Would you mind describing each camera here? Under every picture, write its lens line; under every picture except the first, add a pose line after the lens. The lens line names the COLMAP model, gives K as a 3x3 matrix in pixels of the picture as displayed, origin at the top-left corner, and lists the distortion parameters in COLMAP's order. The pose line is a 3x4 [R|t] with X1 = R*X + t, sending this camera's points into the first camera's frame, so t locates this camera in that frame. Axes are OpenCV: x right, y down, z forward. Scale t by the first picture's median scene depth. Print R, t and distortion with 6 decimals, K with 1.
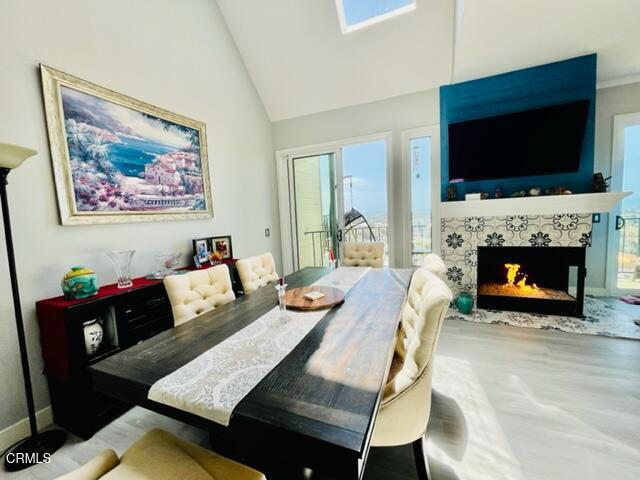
lens RADIAL K [[259.6, 0, 320.4], [0, 259.6, 236.9], [0, 0, 1]] dist [-0.001514, 0.000359]
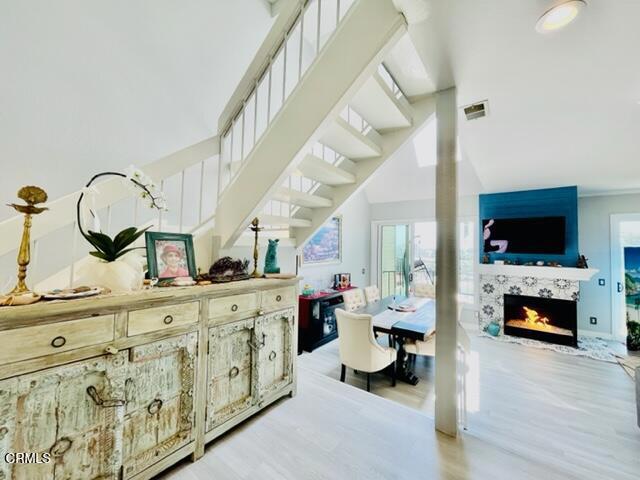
lens RADIAL K [[259.6, 0, 320.4], [0, 259.6, 236.9], [0, 0, 1]] dist [-0.001514, 0.000359]
pose [[0.970748, 0.054651, -0.233799, -0.135737], [-0.080628, 0.991405, -0.103030, -0.055217], [0.226159, 0.118867, 0.966811, -0.863331]]
